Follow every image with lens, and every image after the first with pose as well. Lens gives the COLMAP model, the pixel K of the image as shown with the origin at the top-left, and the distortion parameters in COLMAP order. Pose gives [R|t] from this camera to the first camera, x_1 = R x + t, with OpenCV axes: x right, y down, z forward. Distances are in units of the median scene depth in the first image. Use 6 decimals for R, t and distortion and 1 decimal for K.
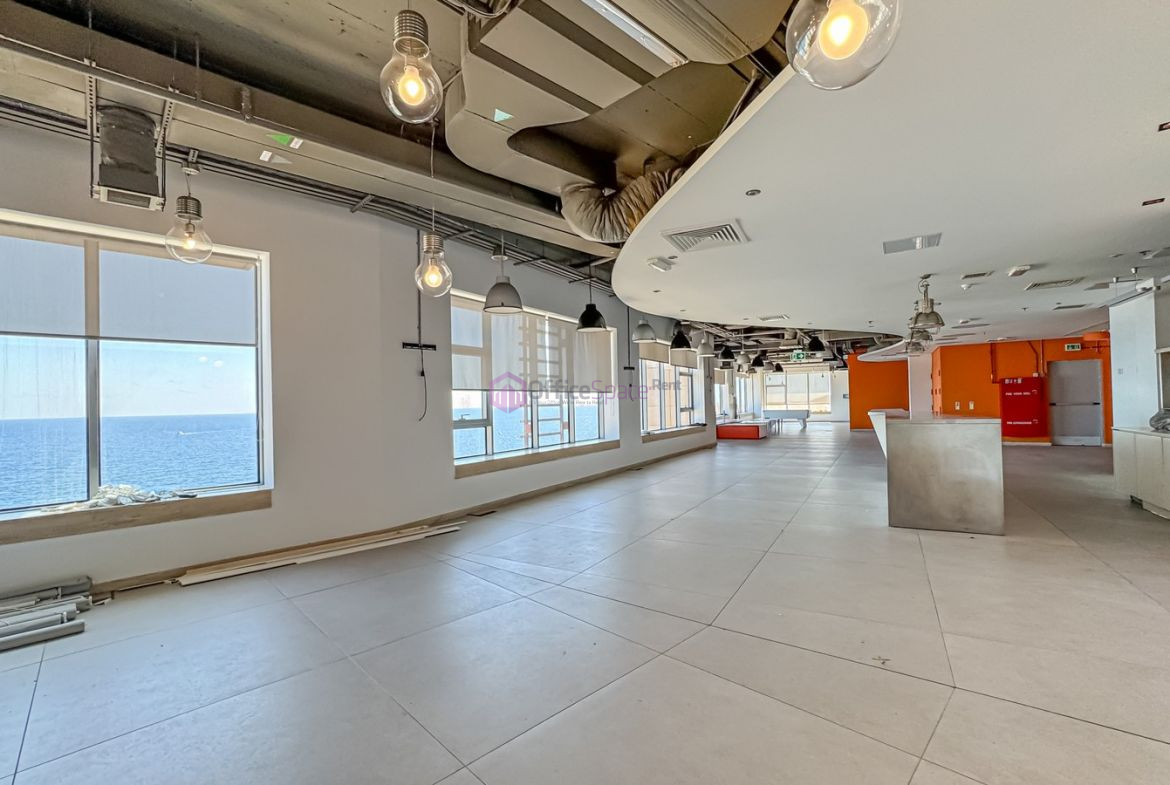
lens RADIAL K [[515.8, 0, 585.0], [0, 515.8, 392.5], [0, 0, 1]] dist [-0.017131, 0.000335]
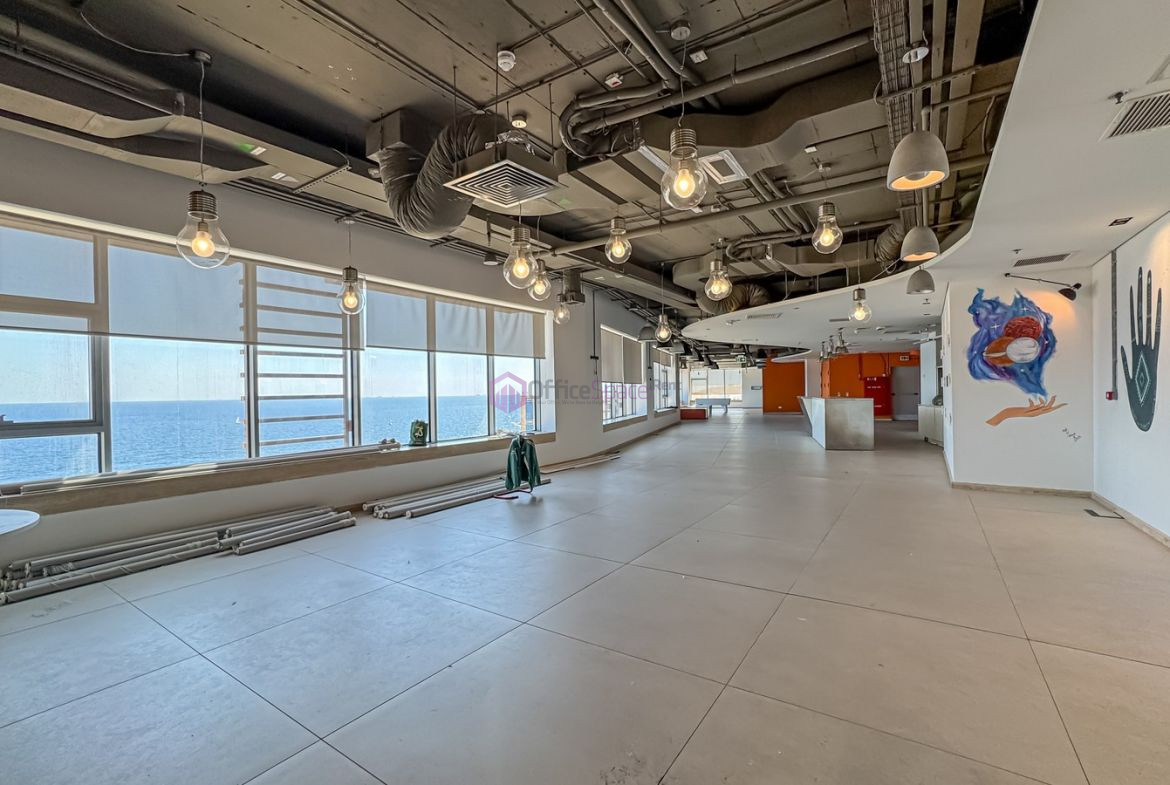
lens RADIAL K [[493.1, 0, 585.0], [0, 493.1, 392.5], [0, 0, 1]] dist [-0.051382, 0.000122]
pose [[0.984269, 0.007315, 0.176524, -0.294365], [-0.010784, 0.999767, 0.018699, 0.000299], [-0.176346, -0.020308, 0.984119, -0.315637]]
